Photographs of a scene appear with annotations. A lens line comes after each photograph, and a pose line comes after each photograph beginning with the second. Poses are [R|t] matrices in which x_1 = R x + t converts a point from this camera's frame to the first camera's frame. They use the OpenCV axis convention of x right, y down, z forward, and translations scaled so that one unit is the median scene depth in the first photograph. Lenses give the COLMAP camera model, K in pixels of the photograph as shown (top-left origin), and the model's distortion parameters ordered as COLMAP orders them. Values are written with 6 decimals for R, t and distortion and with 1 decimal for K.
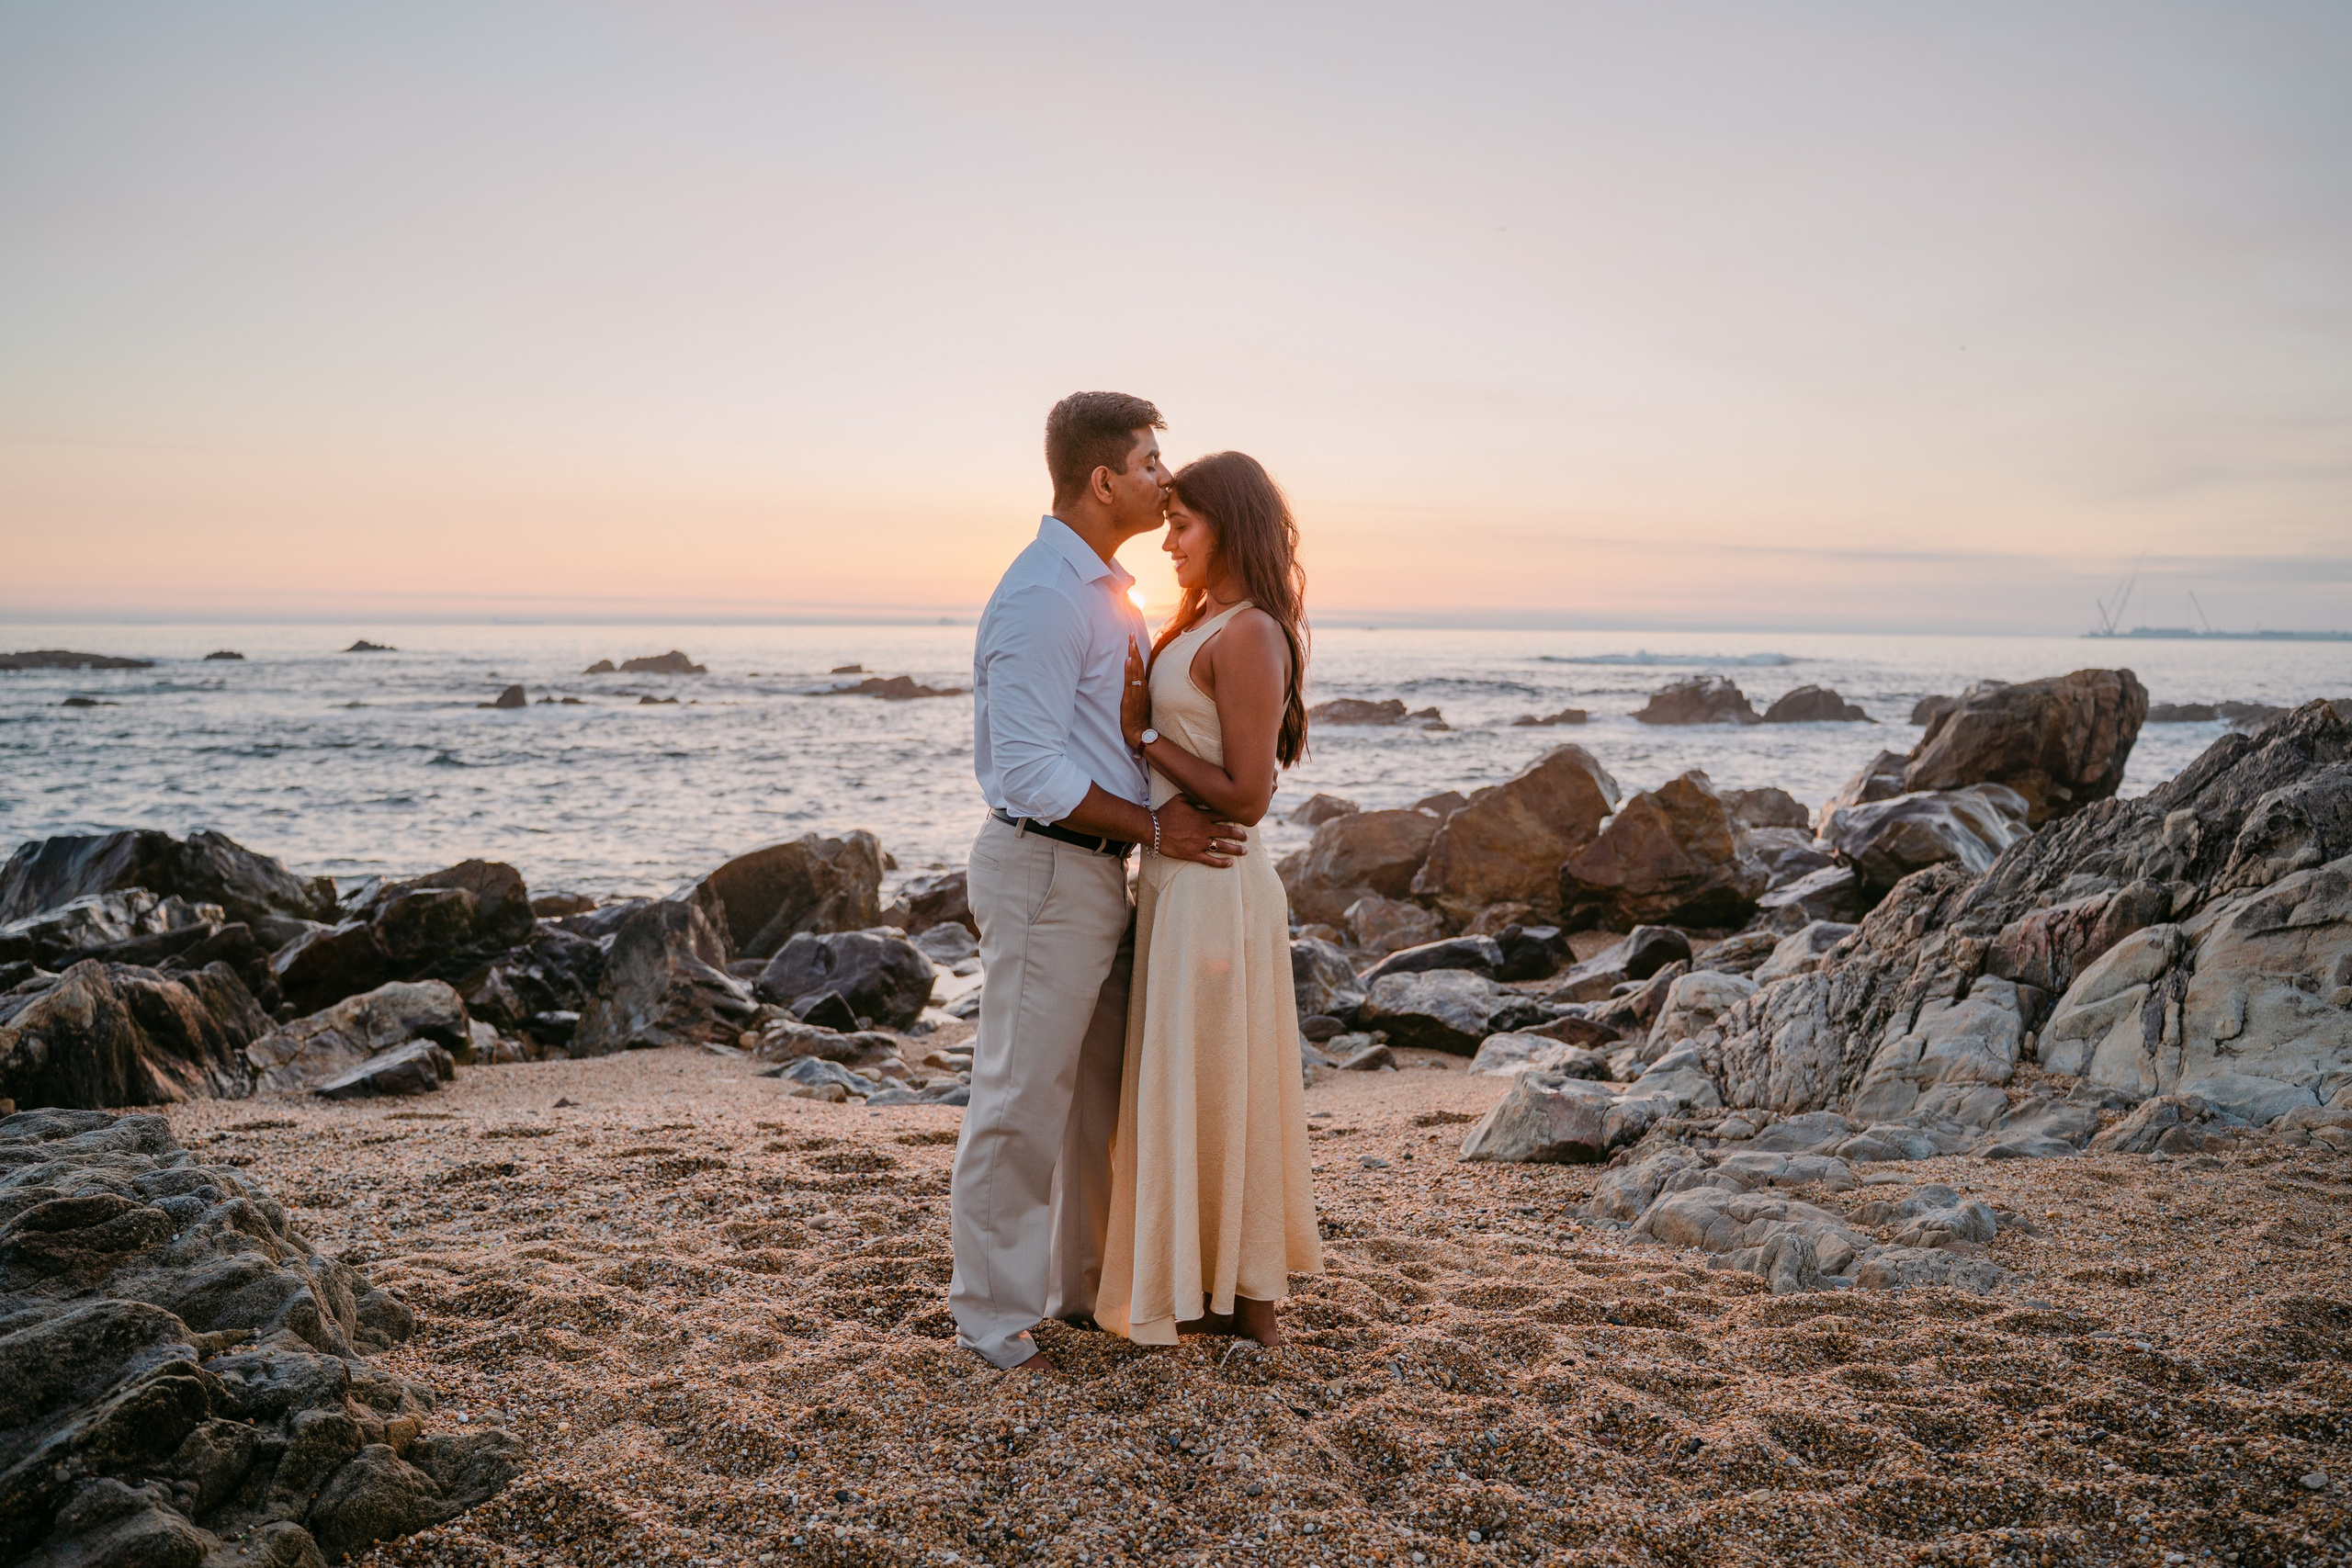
lens RADIAL K [[1966.7, 0, 1170.5], [0, 1966.7, 784.8], [0, 0, 1]] dist [-0.052478, -0.009214]
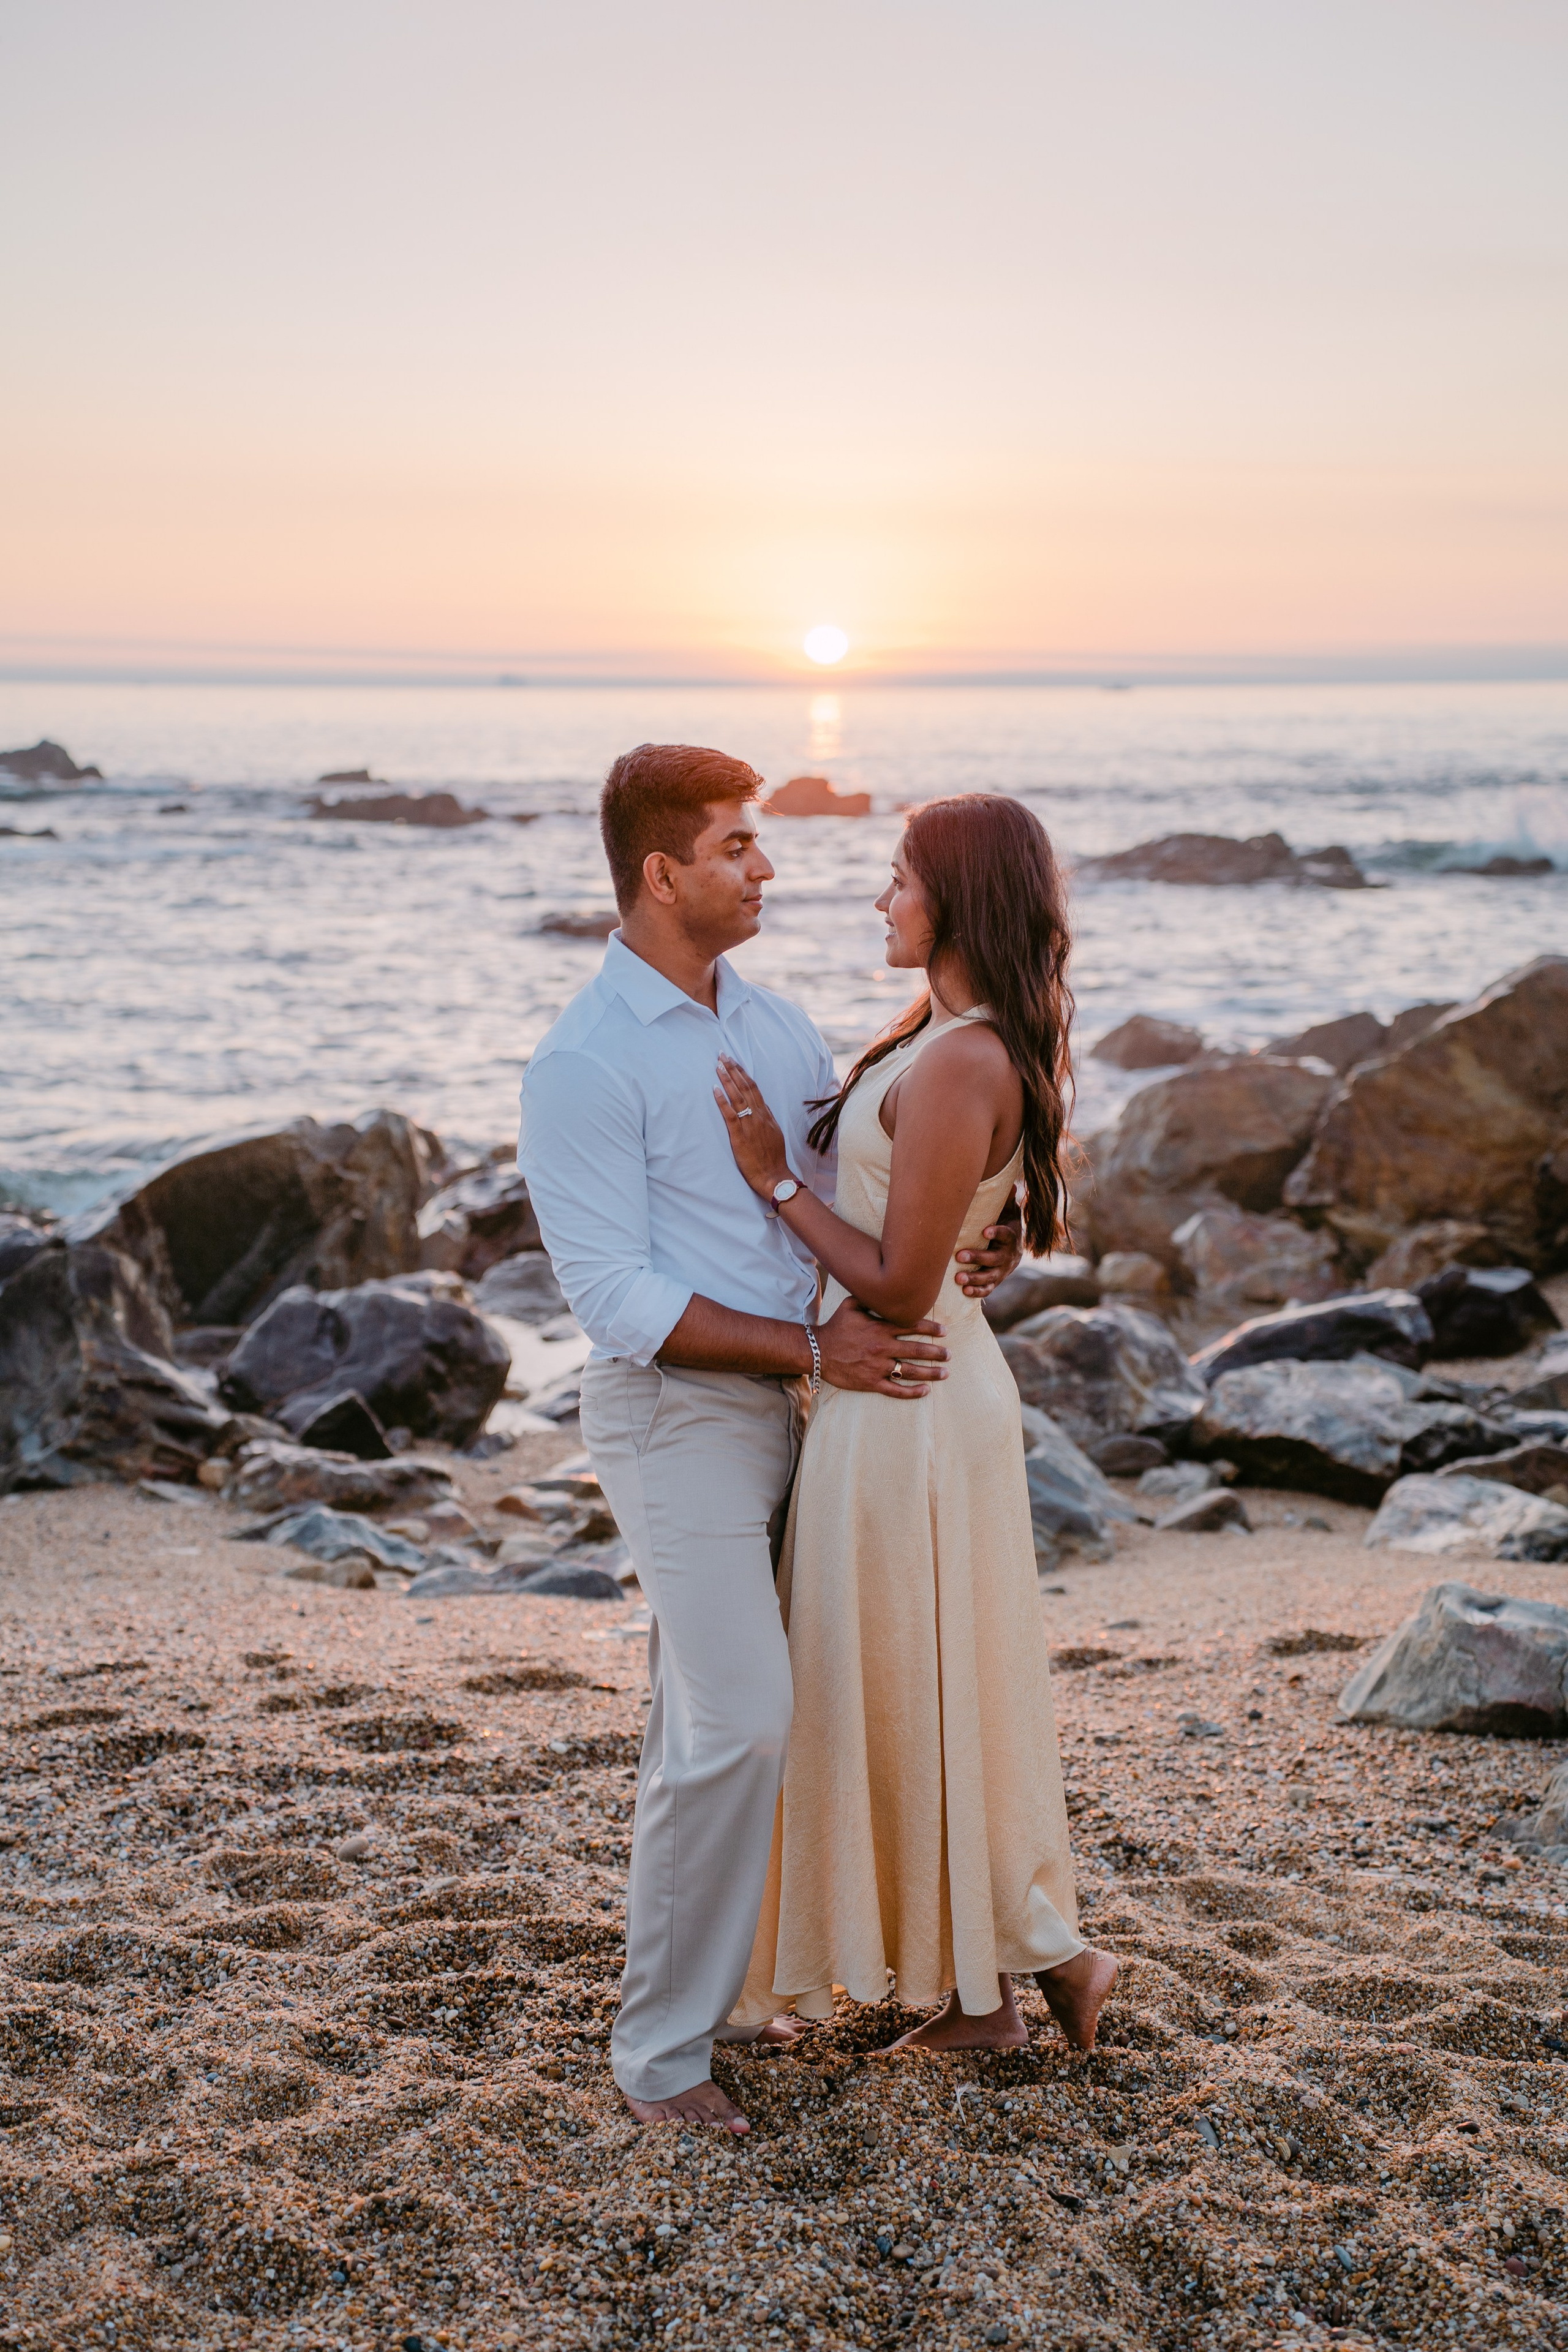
lens RADIAL K [[3308.4, 0, 795.7], [0, 3308.4, 1179.8], [0, 0, 1]] dist [0.319548, 0.000000]
pose [[0.999569, -0.000901, -0.029334, 0.003246], [0.002888, 0.997698, 0.067757, -0.064828], [0.029205, -0.067812, 0.997271, -0.097443]]
